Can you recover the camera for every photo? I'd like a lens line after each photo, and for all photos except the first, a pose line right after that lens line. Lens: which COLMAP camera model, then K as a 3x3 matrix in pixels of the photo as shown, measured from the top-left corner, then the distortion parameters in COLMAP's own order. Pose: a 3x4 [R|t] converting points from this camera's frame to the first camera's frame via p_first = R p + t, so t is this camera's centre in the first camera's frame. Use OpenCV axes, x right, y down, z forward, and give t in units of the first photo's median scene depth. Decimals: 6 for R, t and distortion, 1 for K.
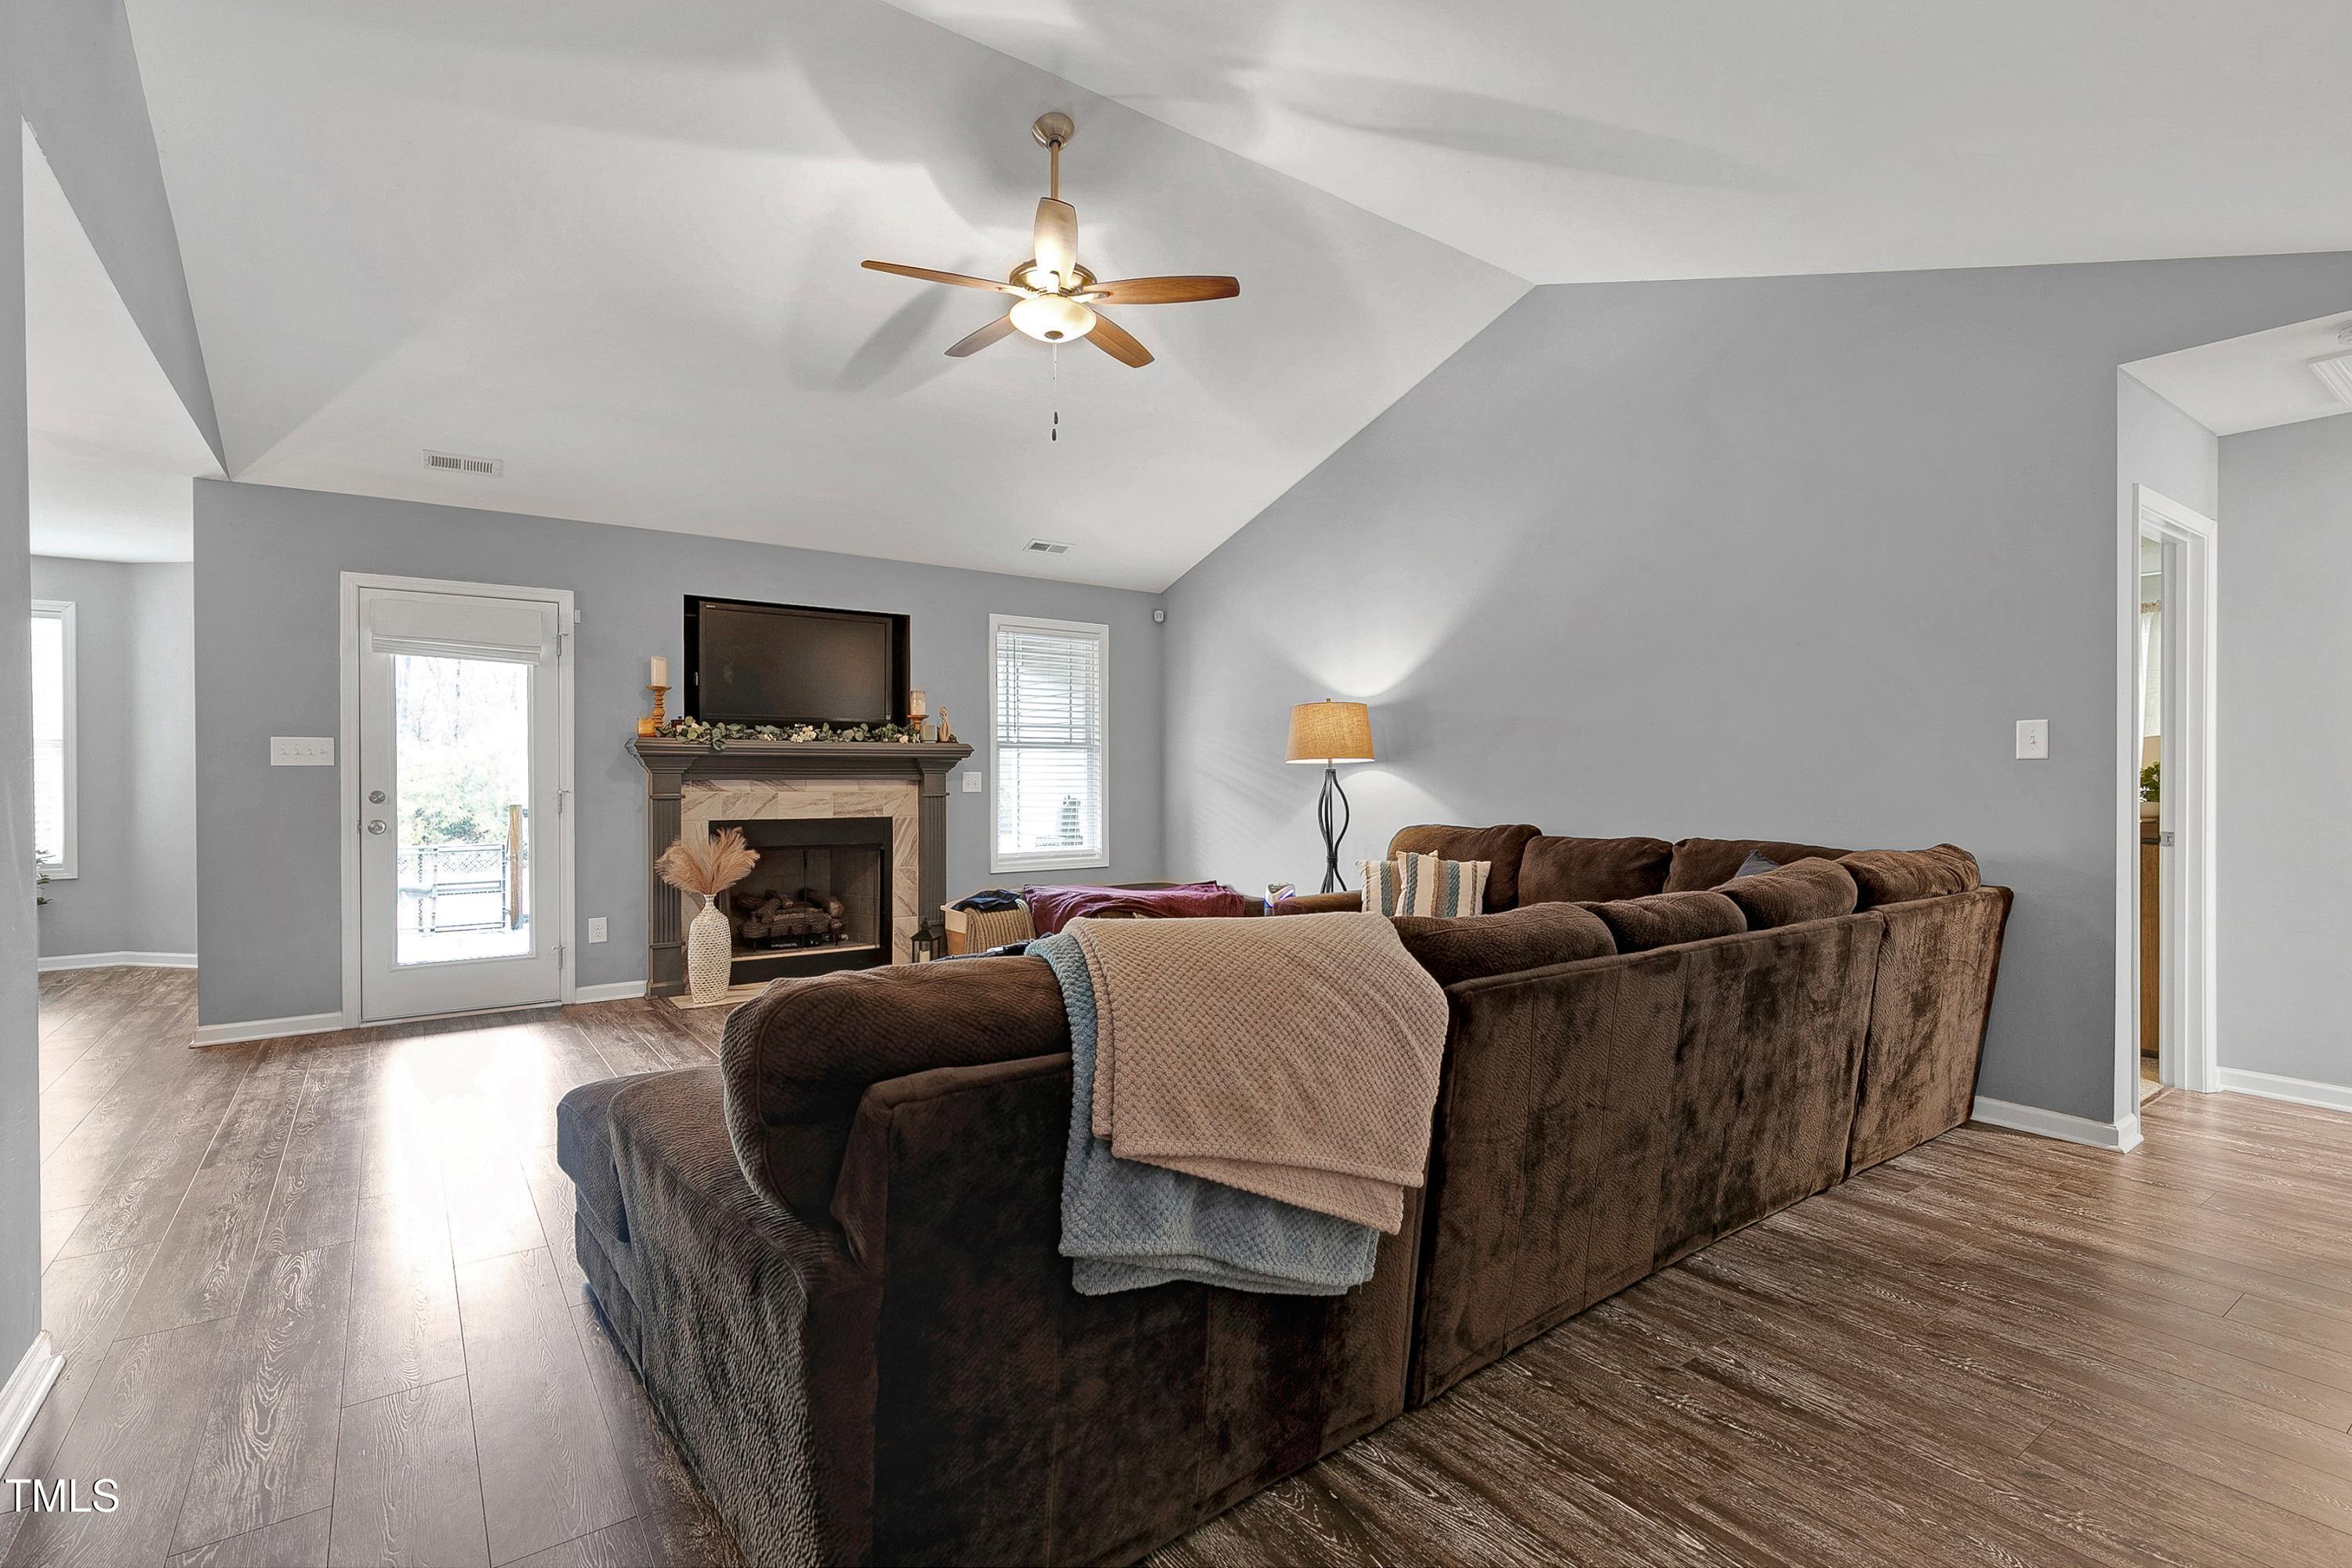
lens RADIAL K [[1071.8, 0, 1161.2], [0, 1071.8, 786.4], [0, 0, 1]] dist [0.010441, -0.002462]
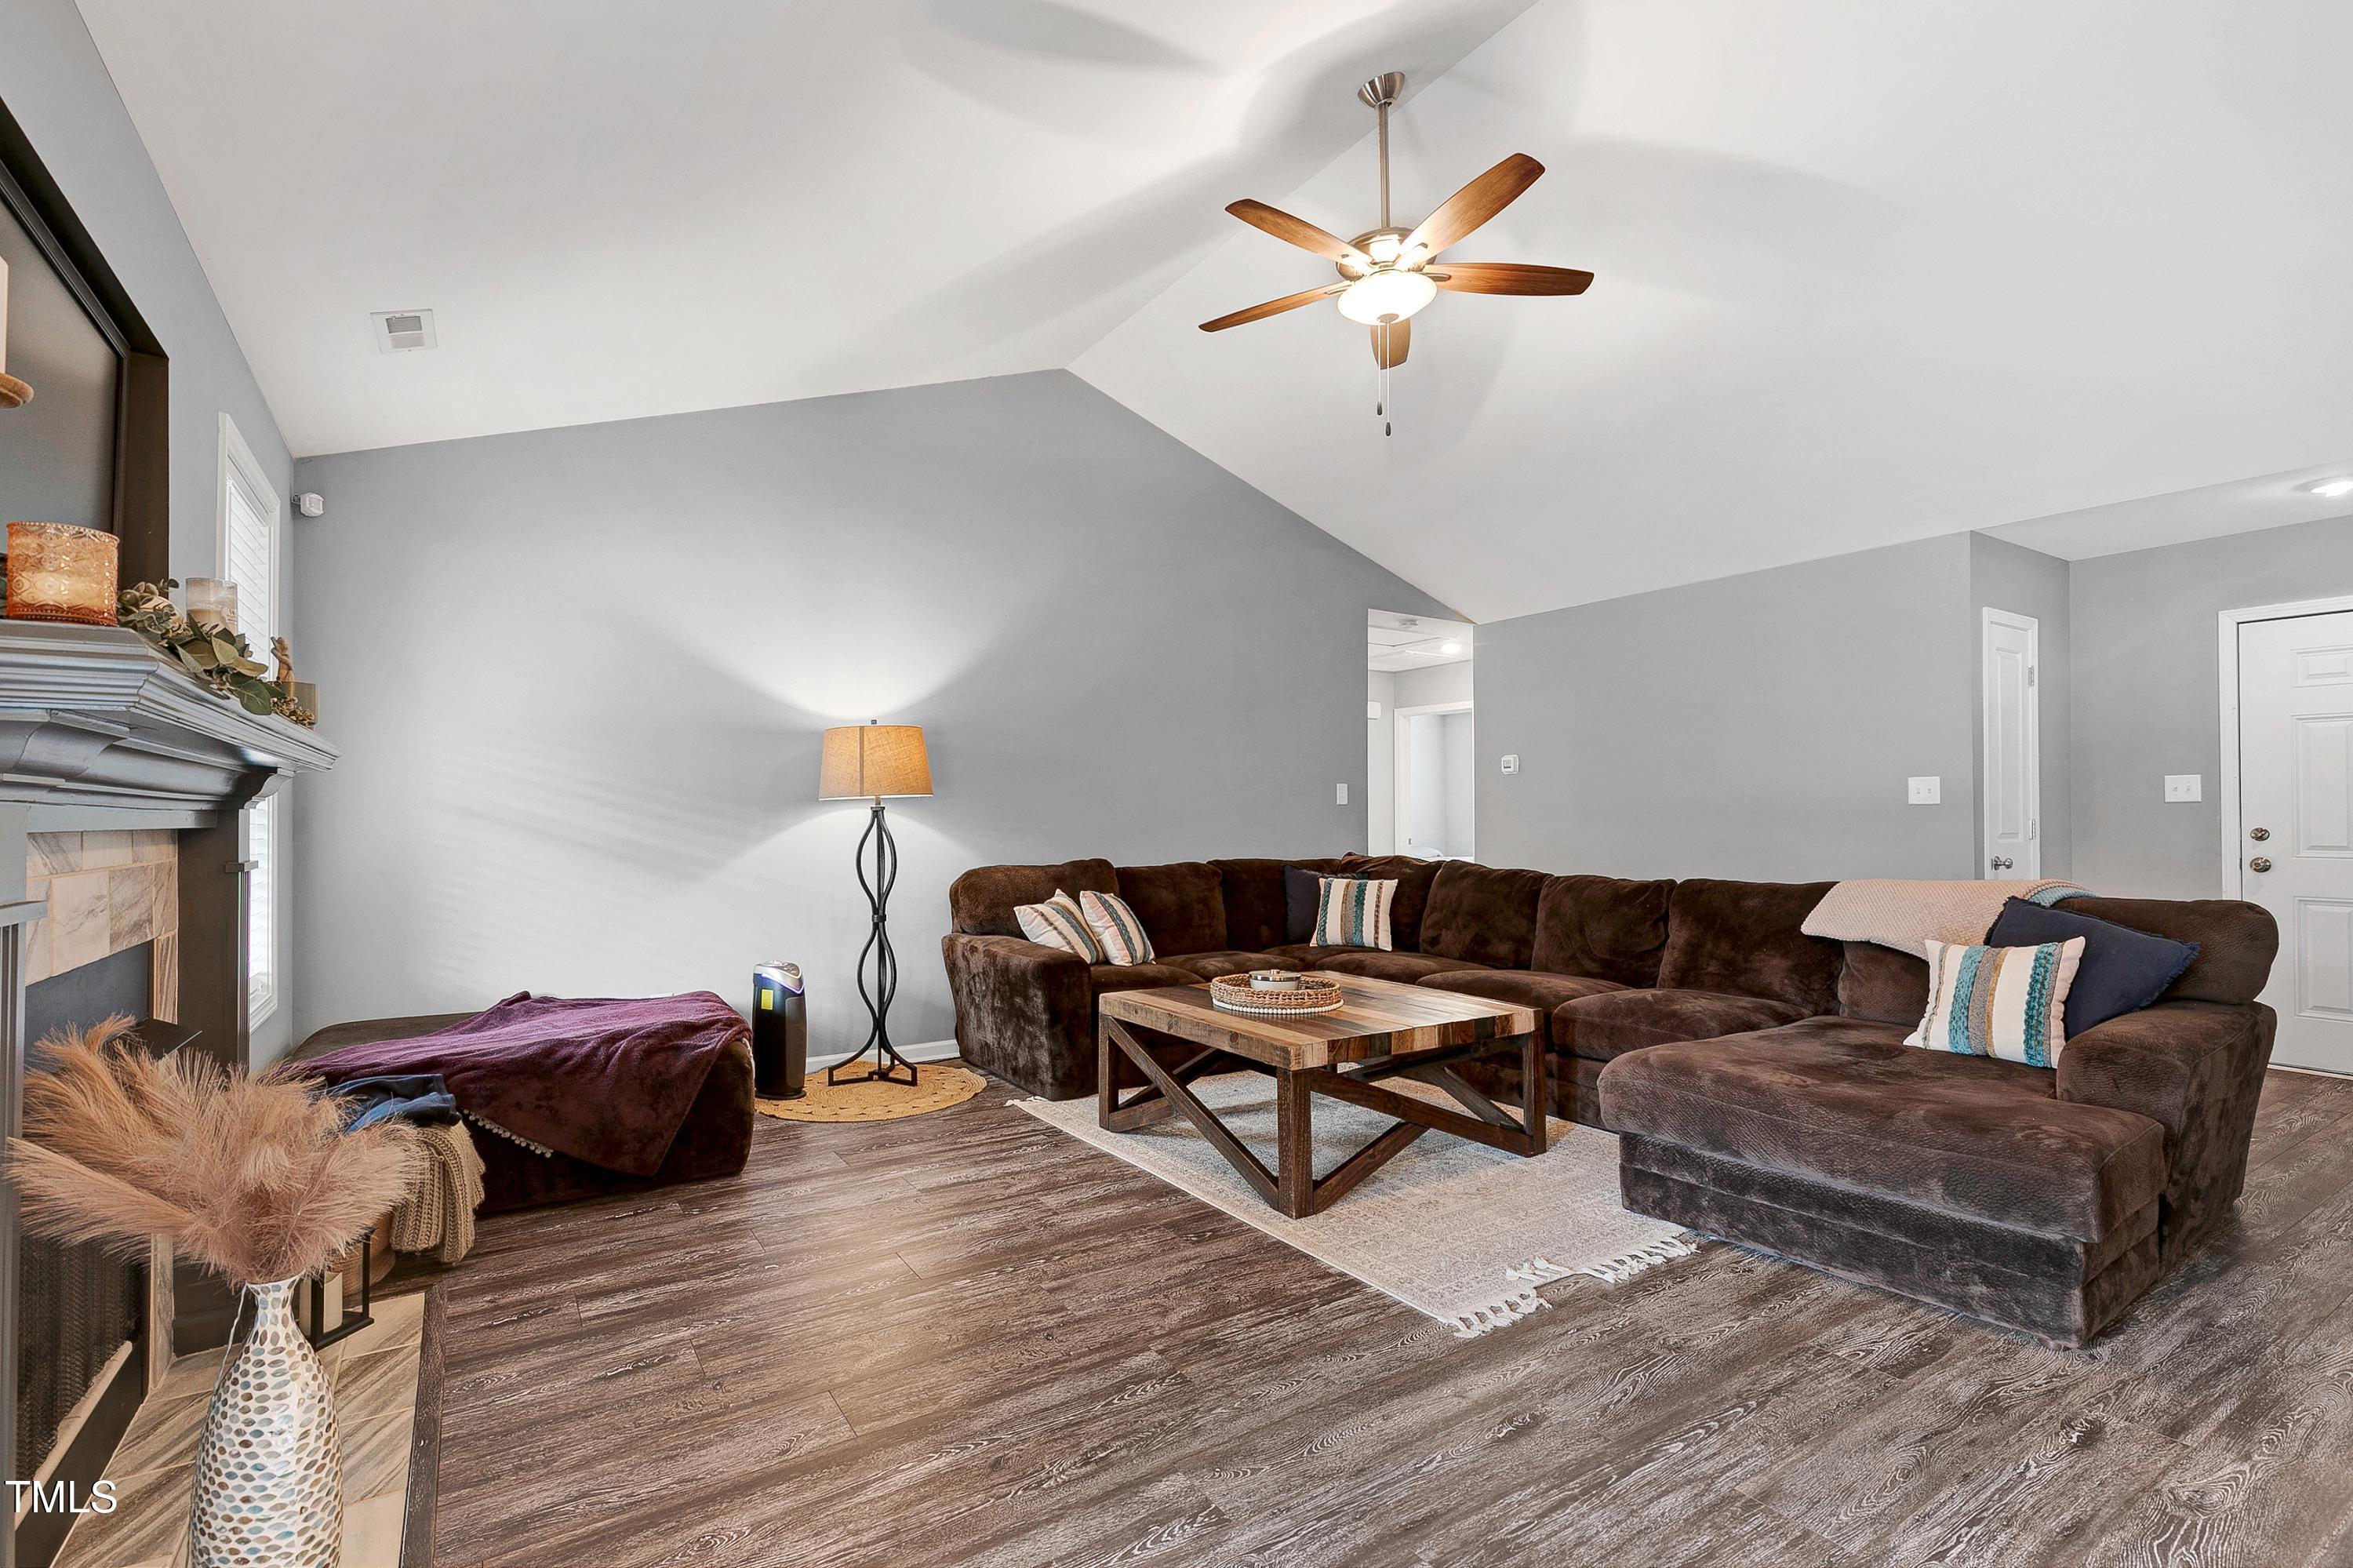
lens RADIAL K [[1072.3, 0, 1166.3], [0, 1072.3, 804.8], [0, 0, 1]] dist [0.010441, -0.002462]
pose [[0.047858, 0.009037, 0.998813, -0.639463], [0.013207, 0.999866, -0.009679, -0.006819], [-0.998767, 0.013654, 0.047732, 0.737230]]
